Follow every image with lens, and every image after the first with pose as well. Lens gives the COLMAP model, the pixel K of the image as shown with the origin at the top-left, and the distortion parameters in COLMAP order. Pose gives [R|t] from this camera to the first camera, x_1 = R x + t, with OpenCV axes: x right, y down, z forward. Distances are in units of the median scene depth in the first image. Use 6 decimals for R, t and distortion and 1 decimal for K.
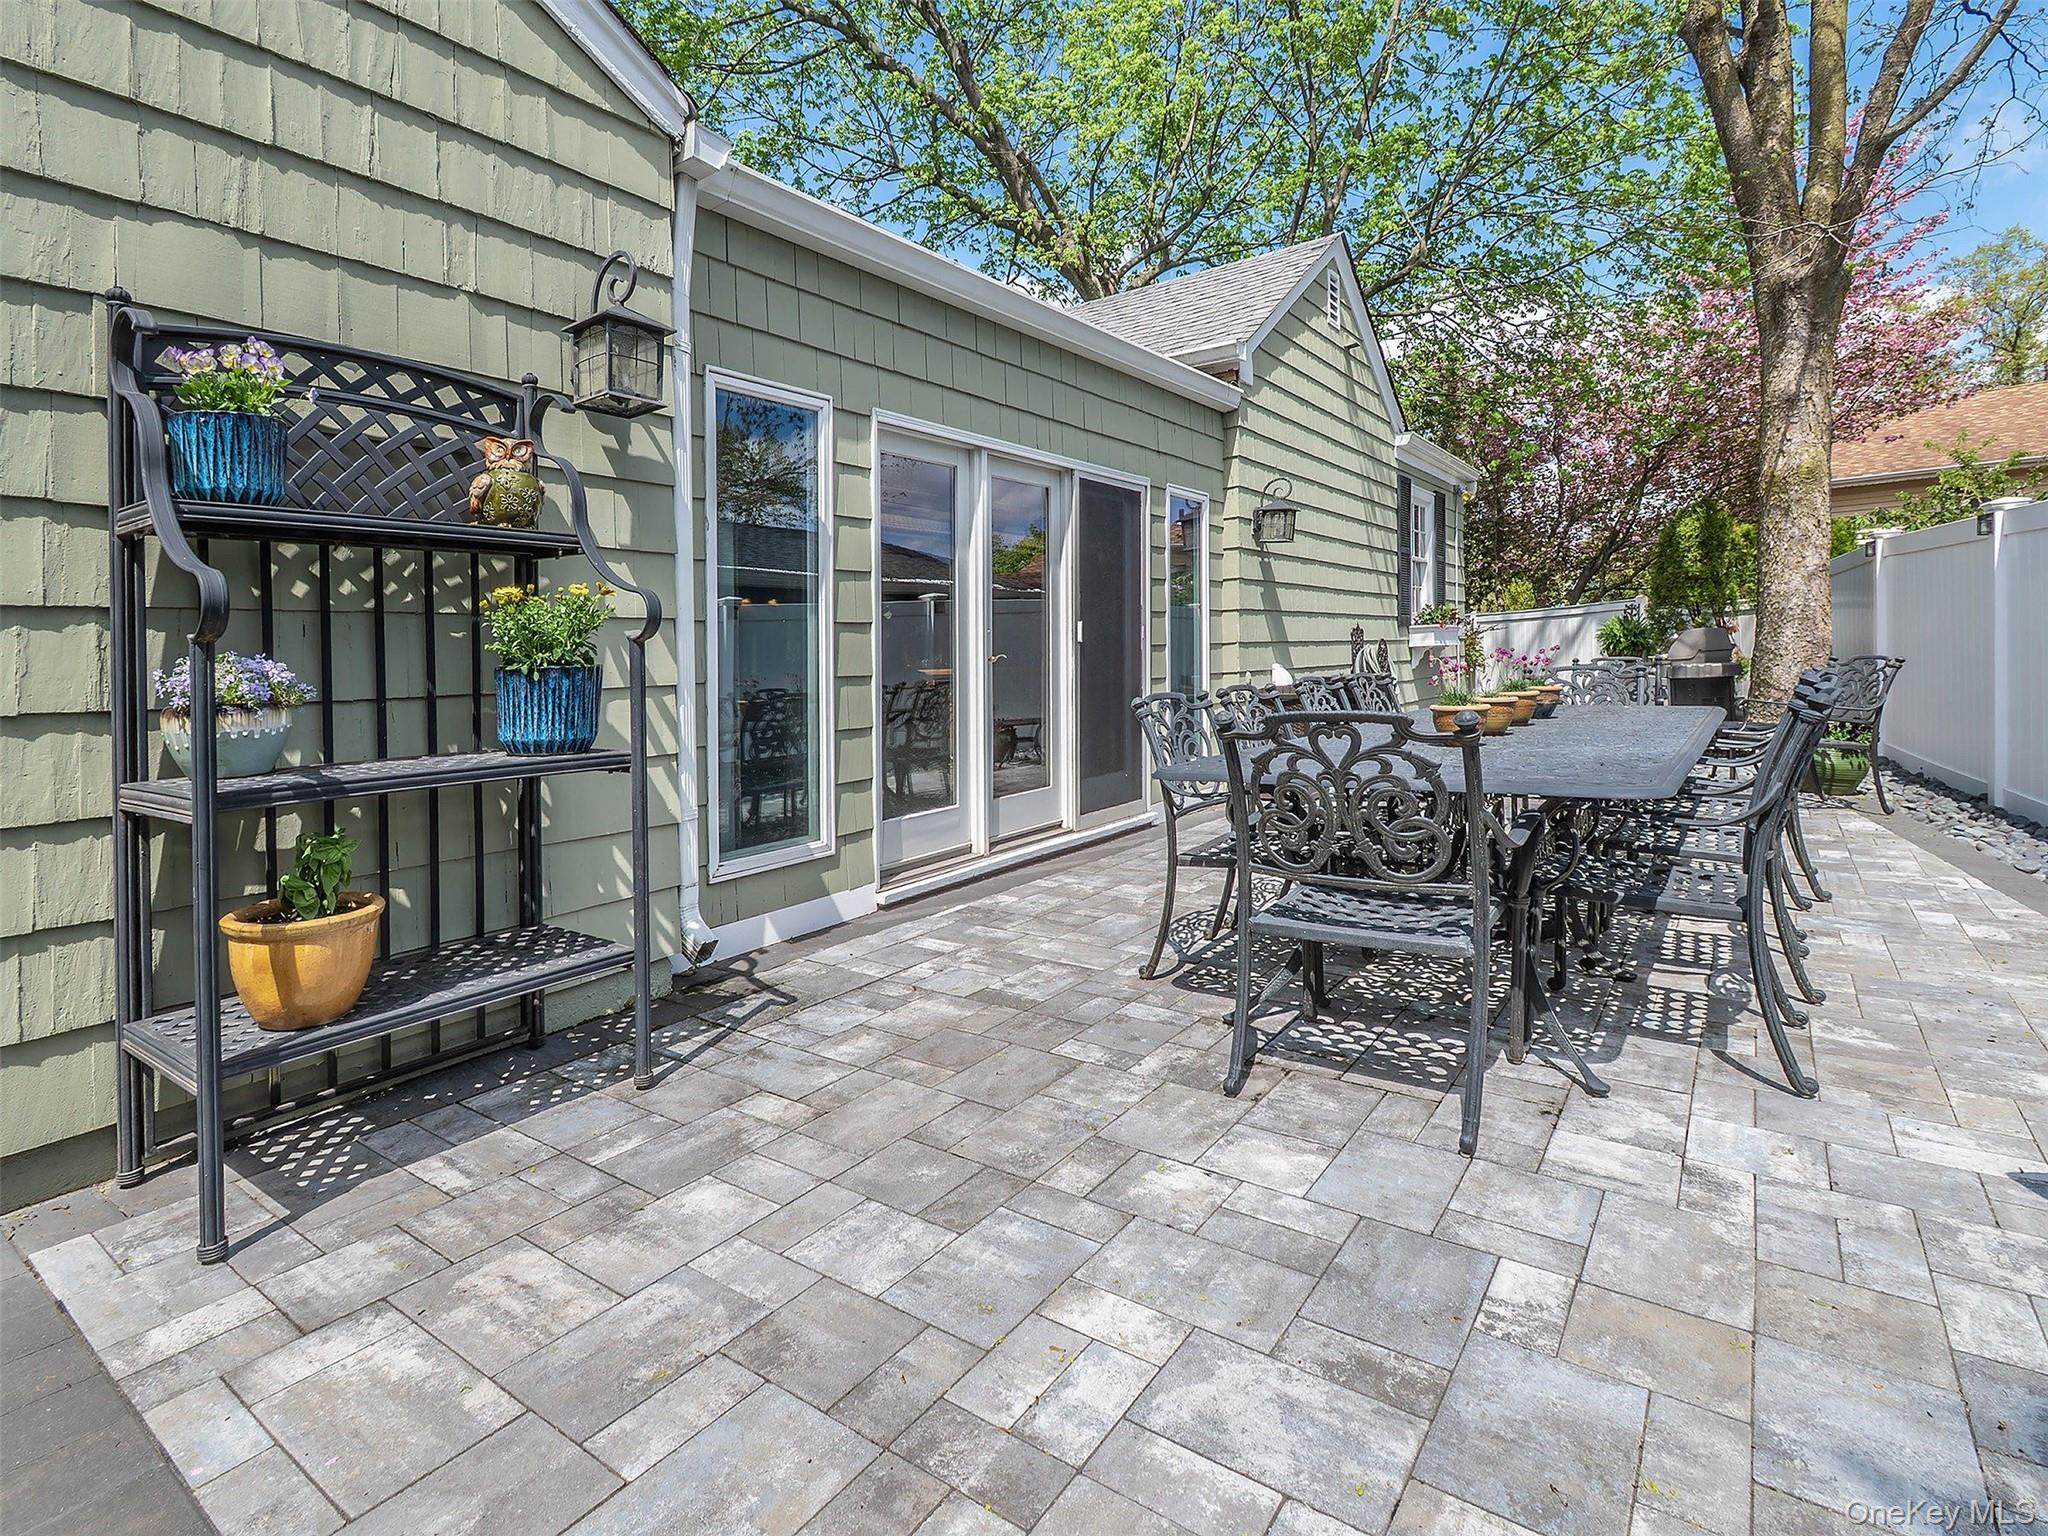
lens RADIAL K [[1048.1, 0, 1022.3], [0, 1048.1, 739.4], [0, 0, 1]] dist [0.002524, 0.000578]
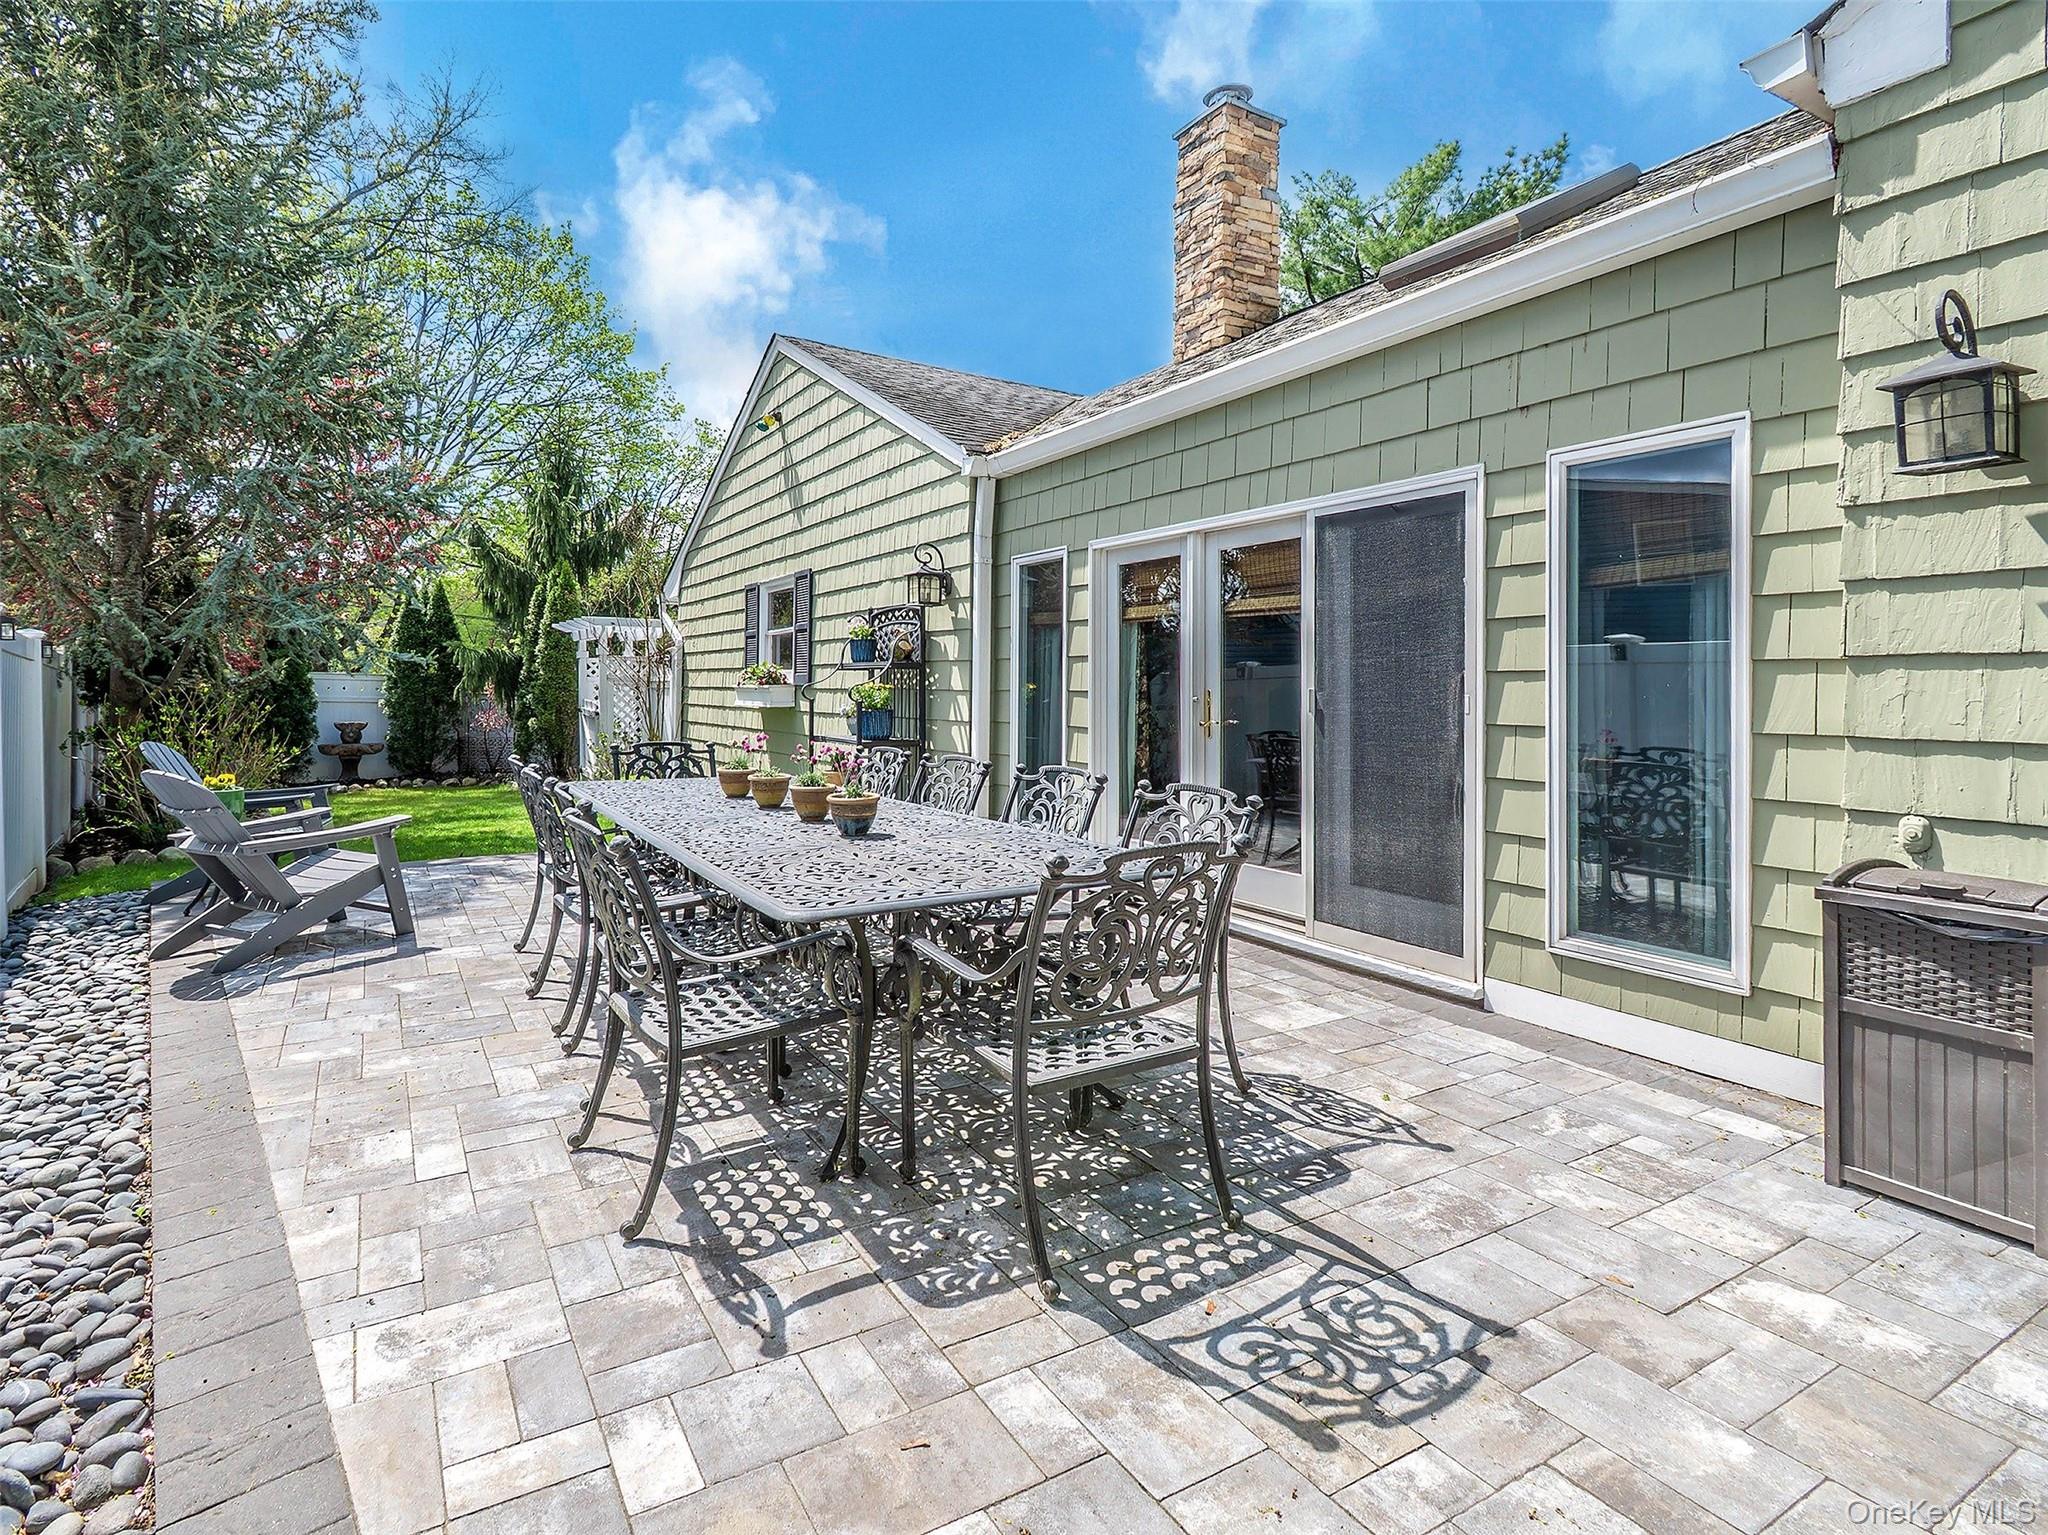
lens RADIAL K [[1085.2, 0, 1024.0], [0, 1085.2, 767.5], [0, 0, 1]] dist [0.005793, 0.000624]
pose [[-0.393017, 0.119697, -0.911707, 0.707672], [-0.046452, 0.987641, 0.149691, -0.127774], [0.918357, 0.101182, -0.382600, 0.843372]]
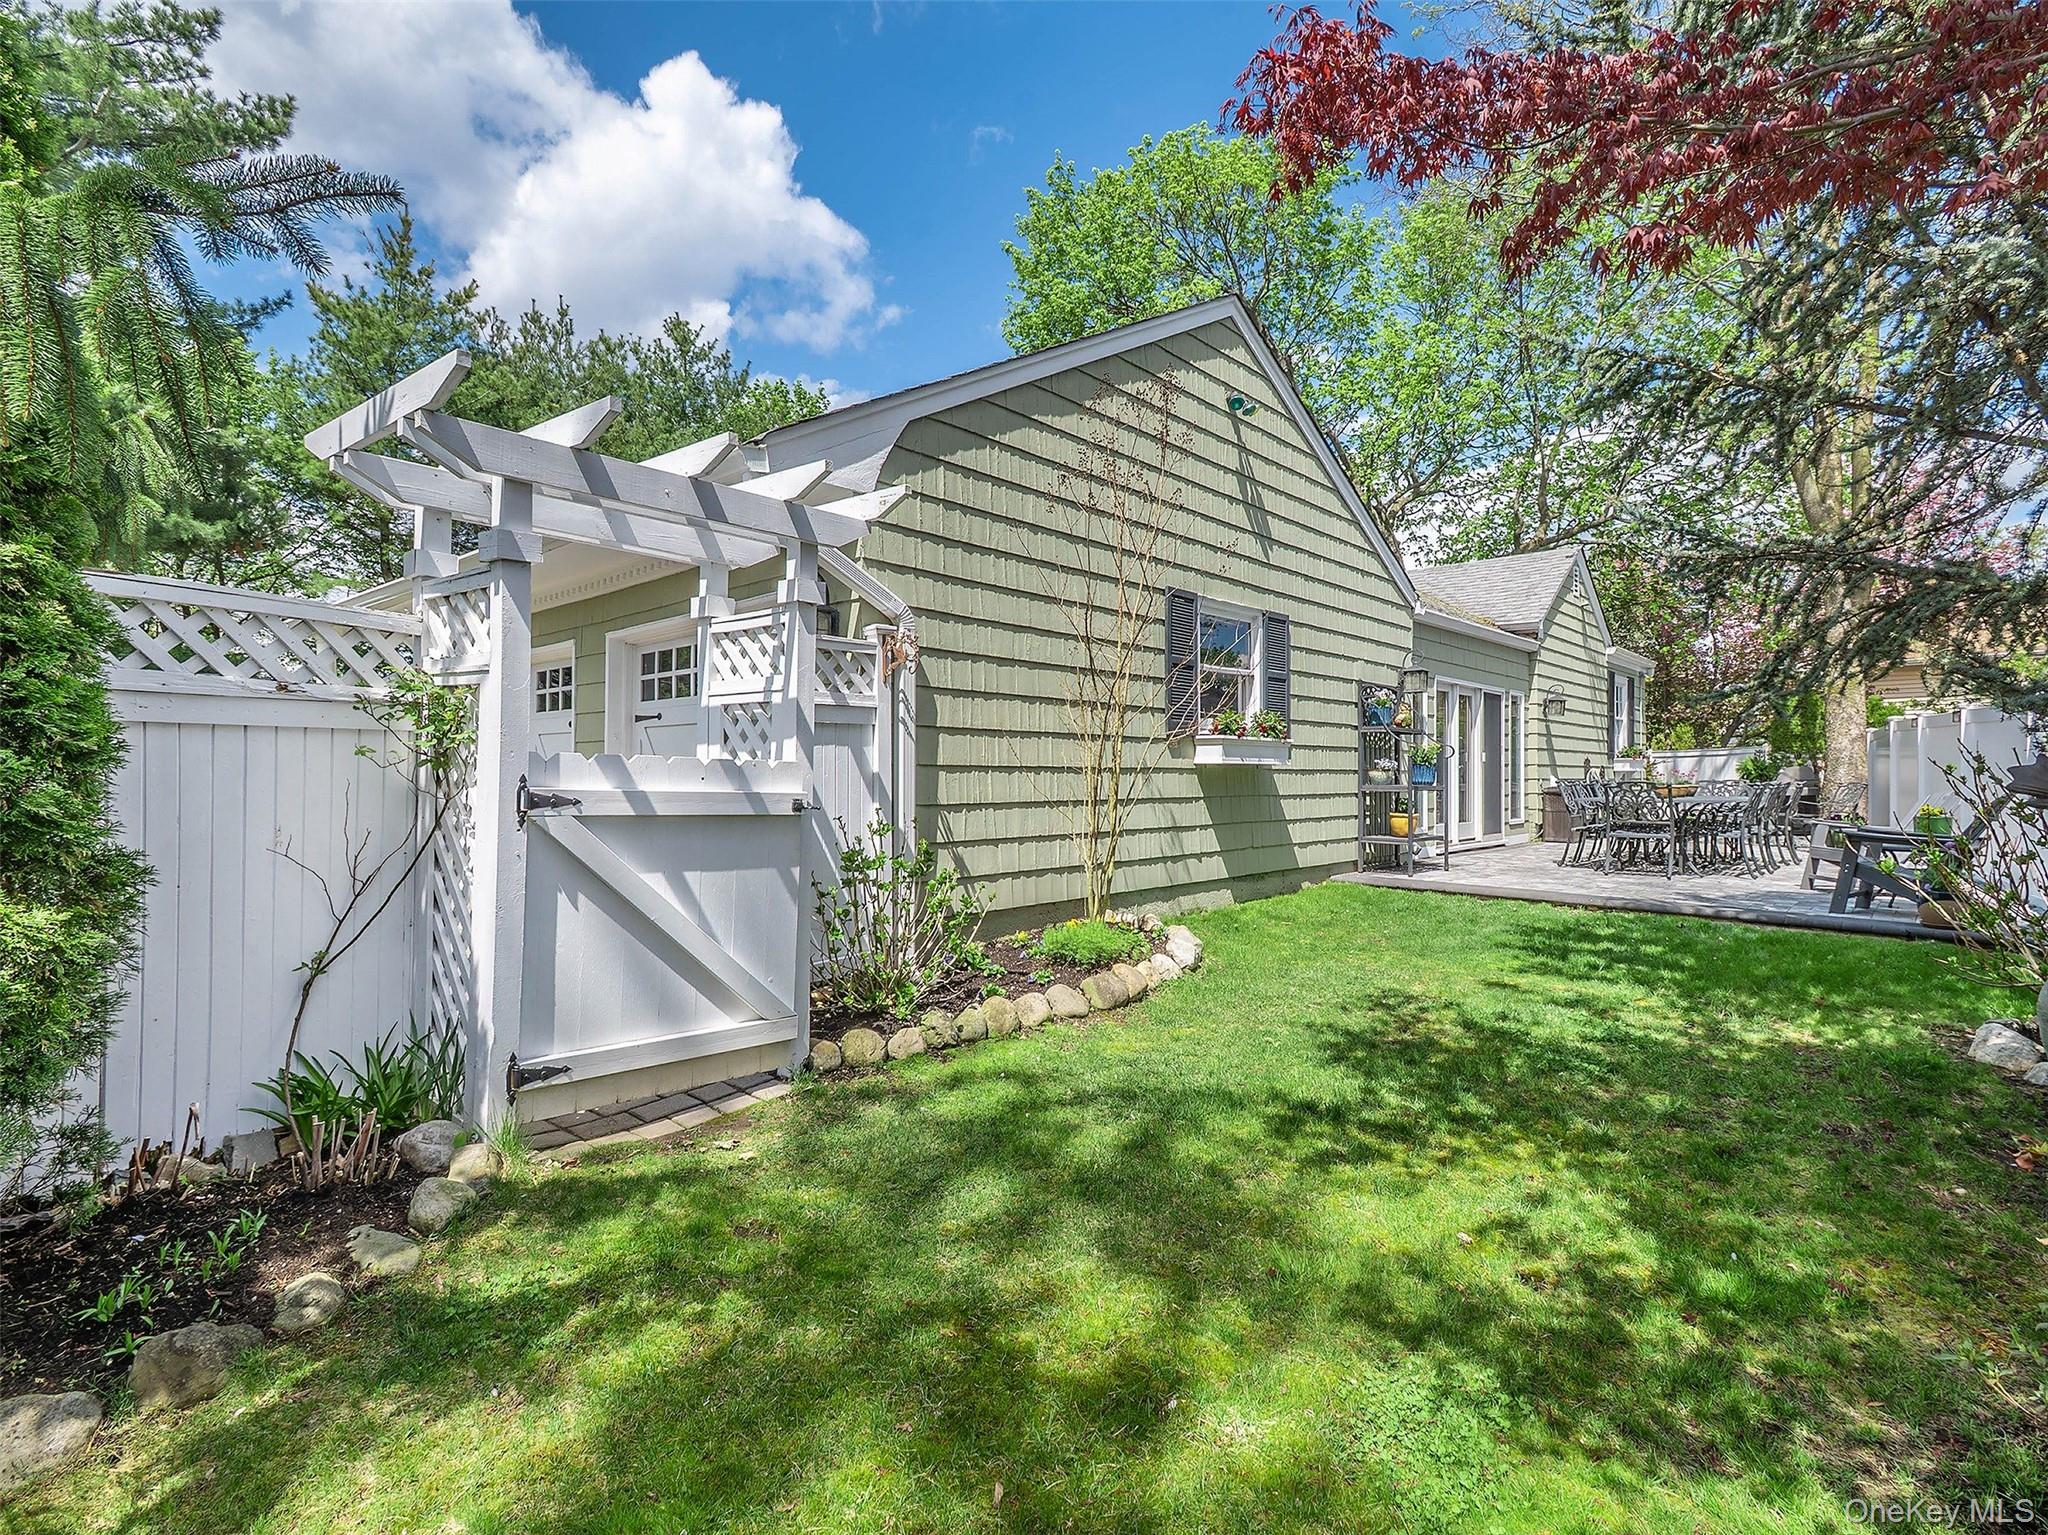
lens RADIAL K [[1085.2, 0, 1024.0], [0, 1085.2, 767.5], [0, 0, 1]] dist [0.005793, 0.000624]
pose [[0.993800, 0.038538, -0.104291, -0.433205], [-0.046683, 0.995952, -0.076820, 0.094103], [0.100909, 0.081212, 0.991576, -0.919184]]
